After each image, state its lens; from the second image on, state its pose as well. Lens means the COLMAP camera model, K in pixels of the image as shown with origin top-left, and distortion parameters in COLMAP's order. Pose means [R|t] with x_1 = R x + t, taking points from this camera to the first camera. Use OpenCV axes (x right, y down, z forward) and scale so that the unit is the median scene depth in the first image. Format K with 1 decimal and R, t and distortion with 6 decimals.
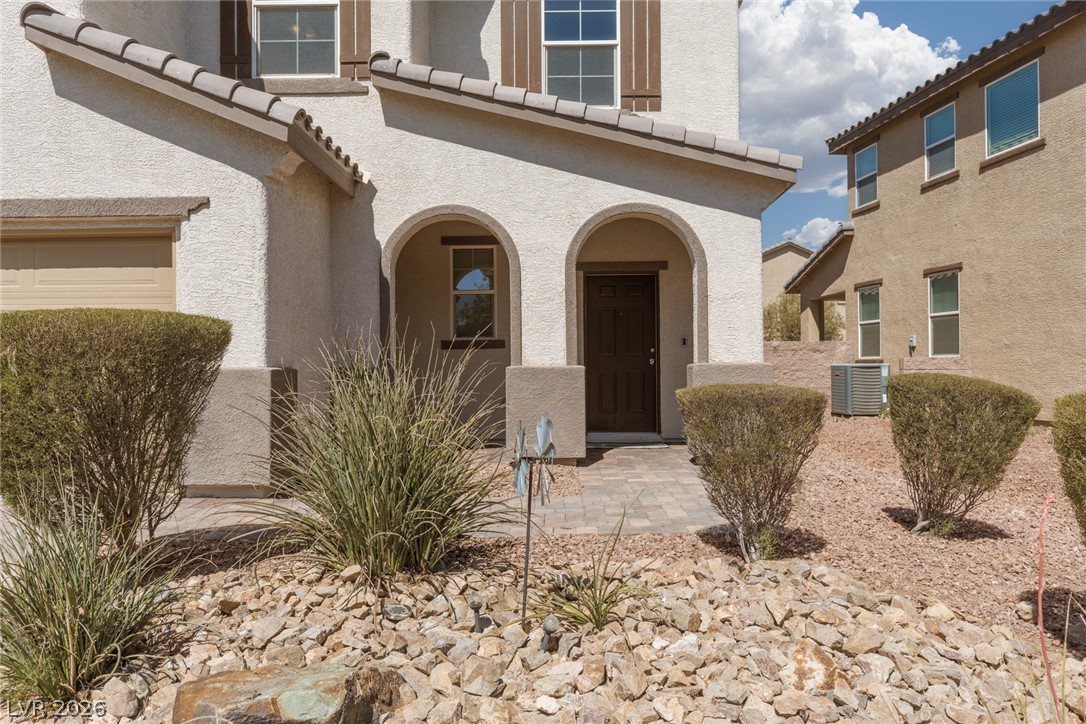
lens RADIAL K [[801.6, 0, 543.0], [0, 801.6, 362.0], [0, 0, 1]] dist [-0.004069, 0.003097]
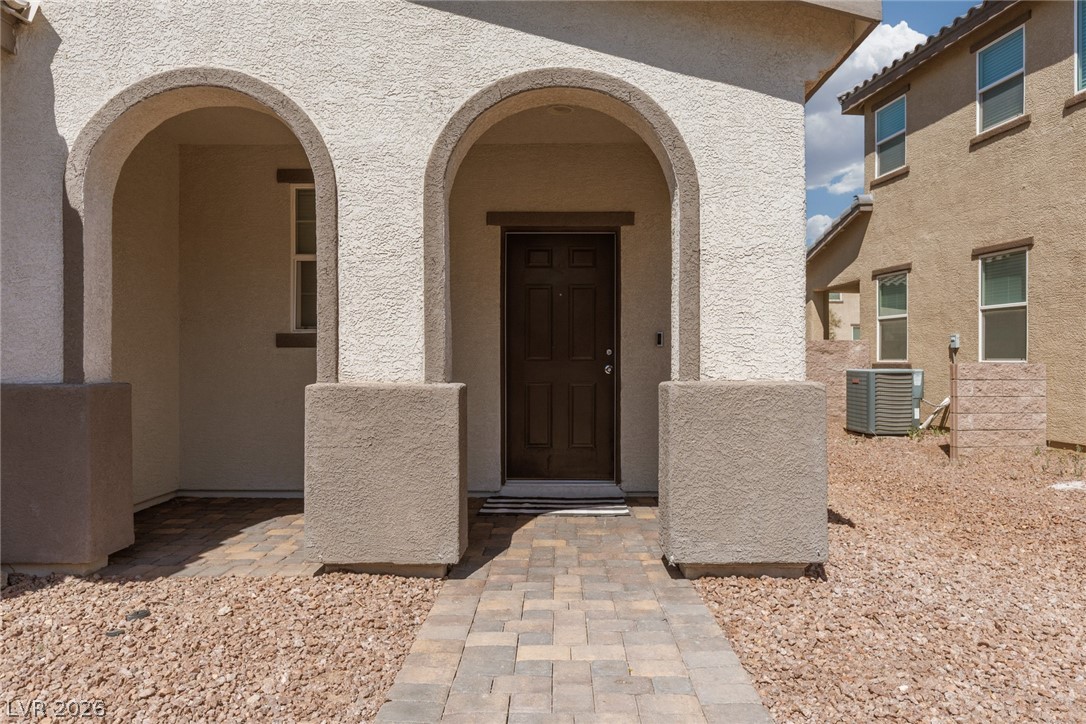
lens RADIAL K [[757.5, 0, 549.9], [0, 757.5, 363.2], [0, 0, 1]] dist [-0.003445, -0.000263]
pose [[0.999785, 0.009488, 0.018448, 0.097942], [-0.009644, 0.999919, 0.008336, -0.013150], [-0.018368, -0.008513, 0.999795, 0.498842]]
